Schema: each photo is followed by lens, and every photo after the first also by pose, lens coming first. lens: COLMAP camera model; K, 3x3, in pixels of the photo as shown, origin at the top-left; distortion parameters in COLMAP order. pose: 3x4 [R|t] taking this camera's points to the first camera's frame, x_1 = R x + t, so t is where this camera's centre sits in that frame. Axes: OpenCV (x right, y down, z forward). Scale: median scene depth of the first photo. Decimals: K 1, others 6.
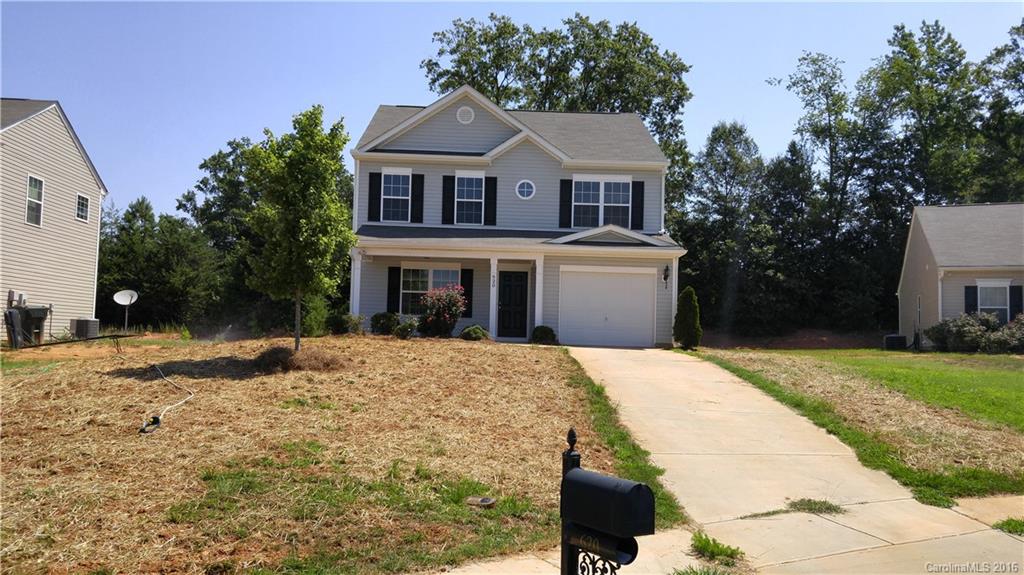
lens RADIAL K [[729.3, 0, 512.0], [0, 729.3, 287.5], [0, 0, 1]] dist [0.034421, 0.001377]
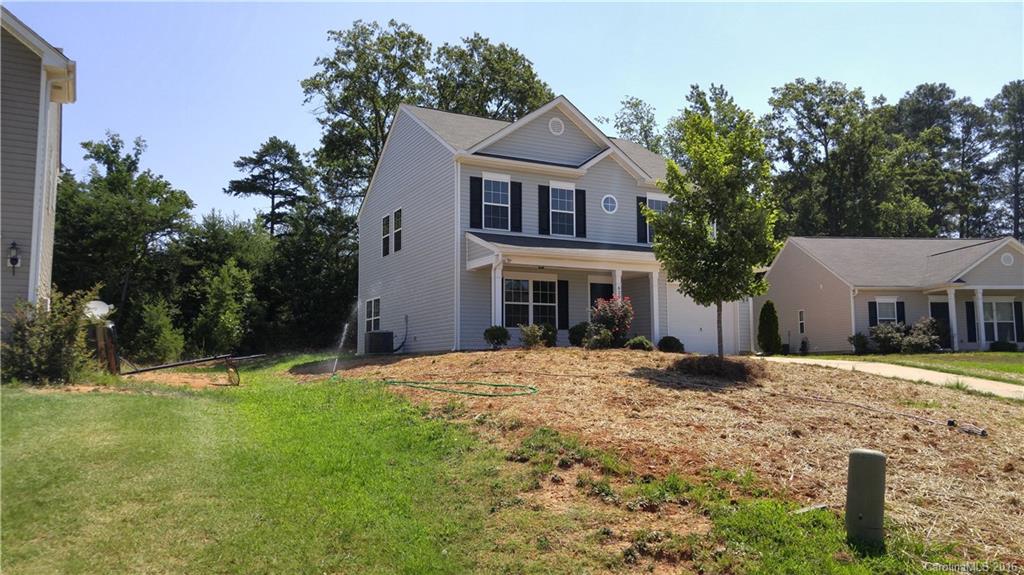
lens RADIAL K [[729.3, 0, 512.0], [0, 729.3, 287.5], [0, 0, 1]] dist [0.034421, 0.001377]
pose [[0.916296, 0.013426, 0.400277, -0.518115], [-0.002383, 0.999603, -0.028074, 0.012340], [-0.400495, 0.024771, 0.915964, 0.116832]]
